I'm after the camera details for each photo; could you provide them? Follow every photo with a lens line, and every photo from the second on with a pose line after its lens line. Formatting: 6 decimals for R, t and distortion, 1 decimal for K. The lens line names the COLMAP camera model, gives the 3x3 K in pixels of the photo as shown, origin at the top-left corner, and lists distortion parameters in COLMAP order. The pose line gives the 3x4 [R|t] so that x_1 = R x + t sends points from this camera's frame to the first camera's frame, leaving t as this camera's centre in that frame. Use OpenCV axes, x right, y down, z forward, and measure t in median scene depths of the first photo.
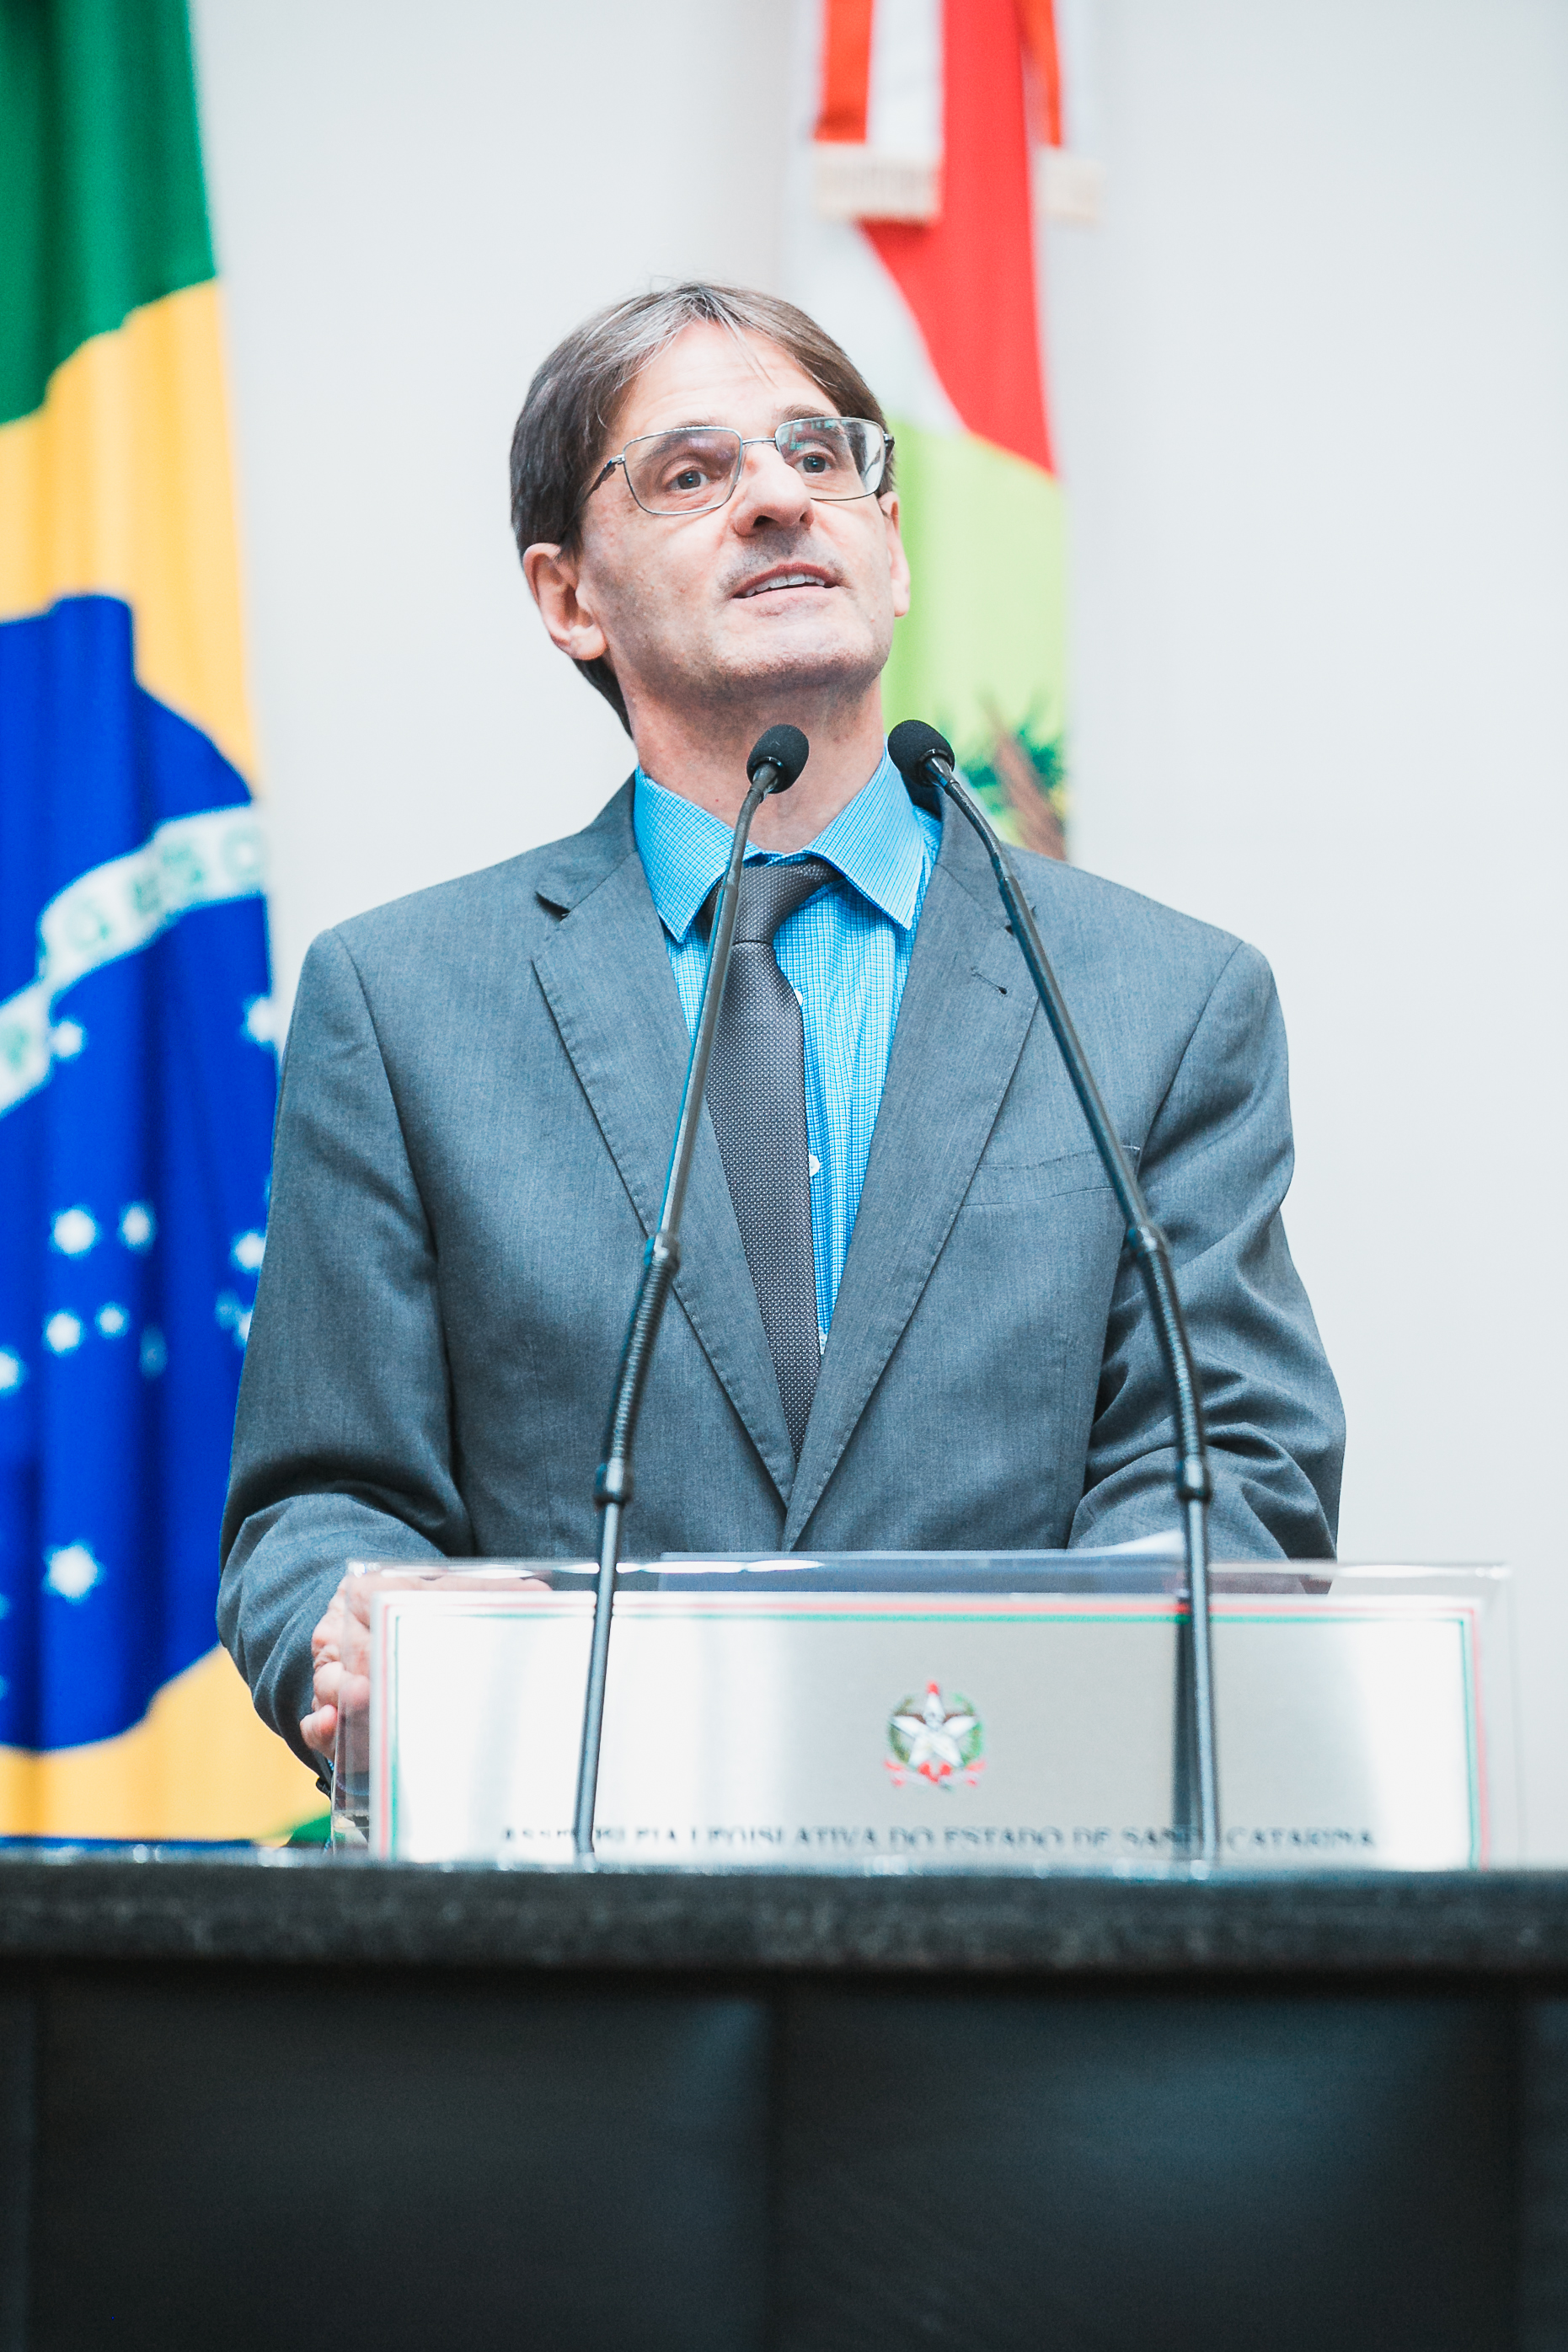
lens RADIAL K [[9135.0, 0, 784.0], [0, 9135.0, 1176.0], [0, 0, 1]] dist [0.155470, -0.976198]
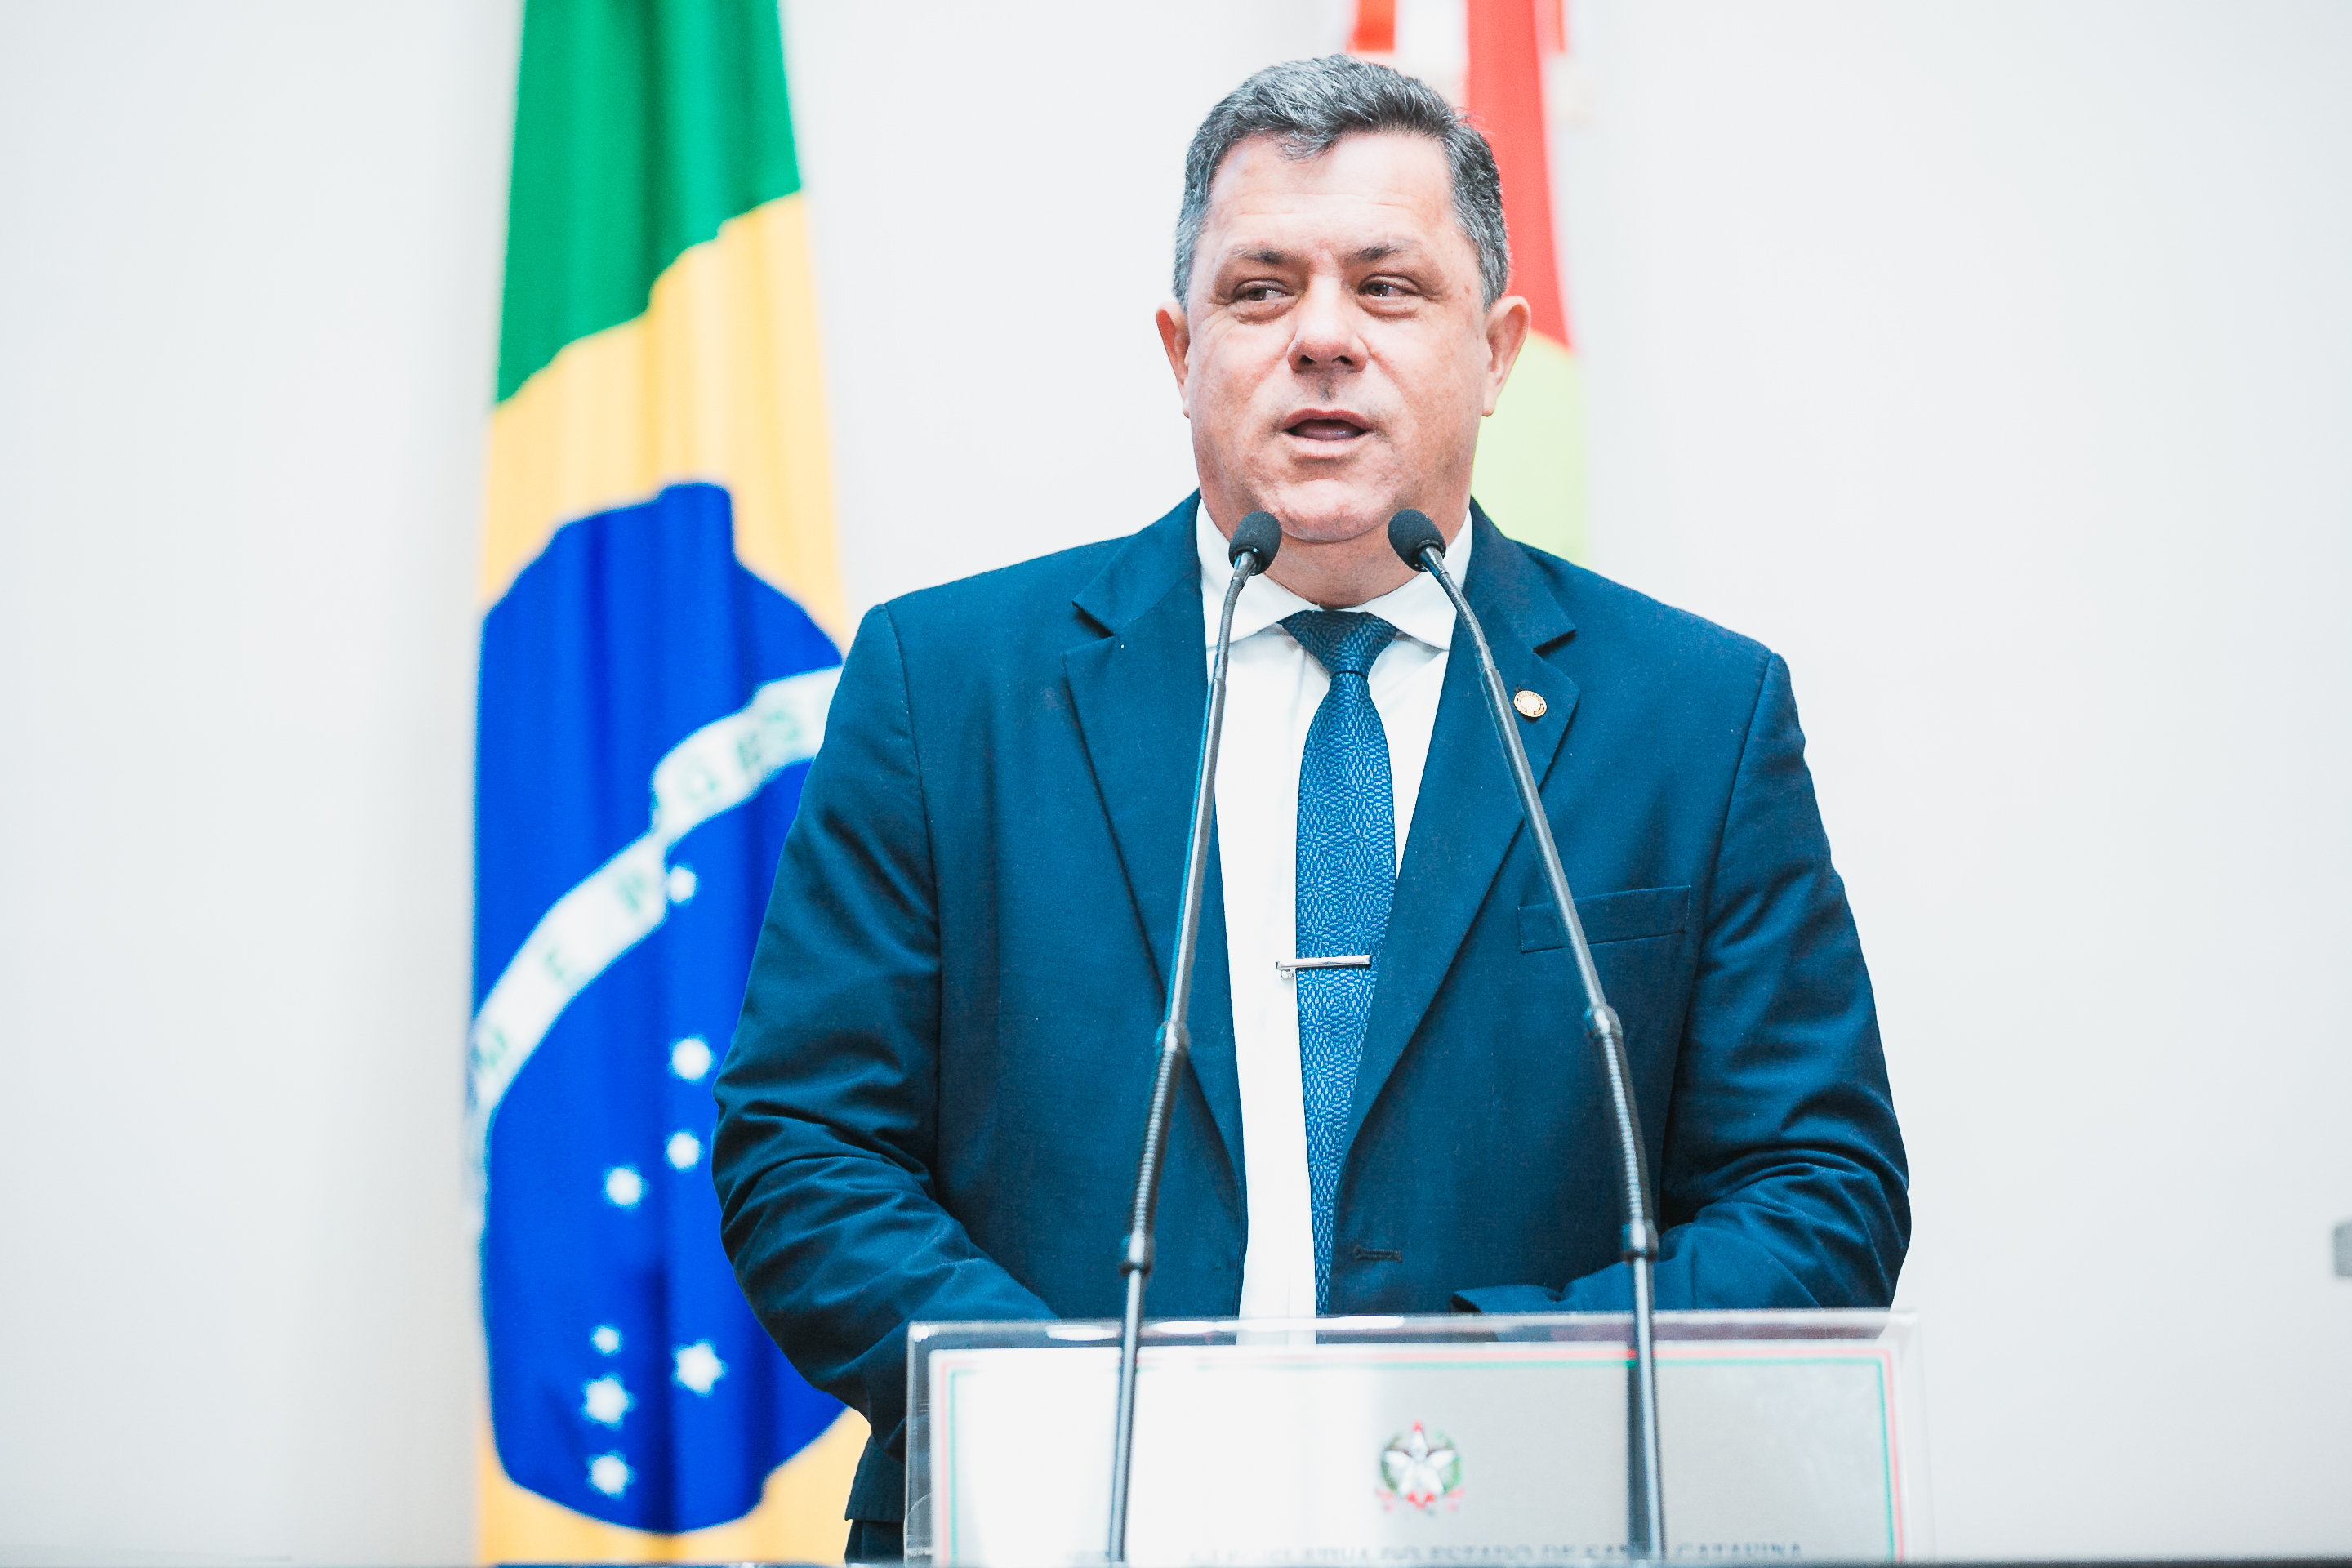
lens RADIAL K [[9363.3, 0, 1176.0], [0, 9363.3, 784.0], [0, 0, 1]] dist [0.310088, 6.996194]
pose [[0.999241, -0.023490, -0.031066, 0.016967], [0.022724, 0.999434, -0.024808, 0.002430], [0.031631, 0.024083, 0.999209, -0.129938]]
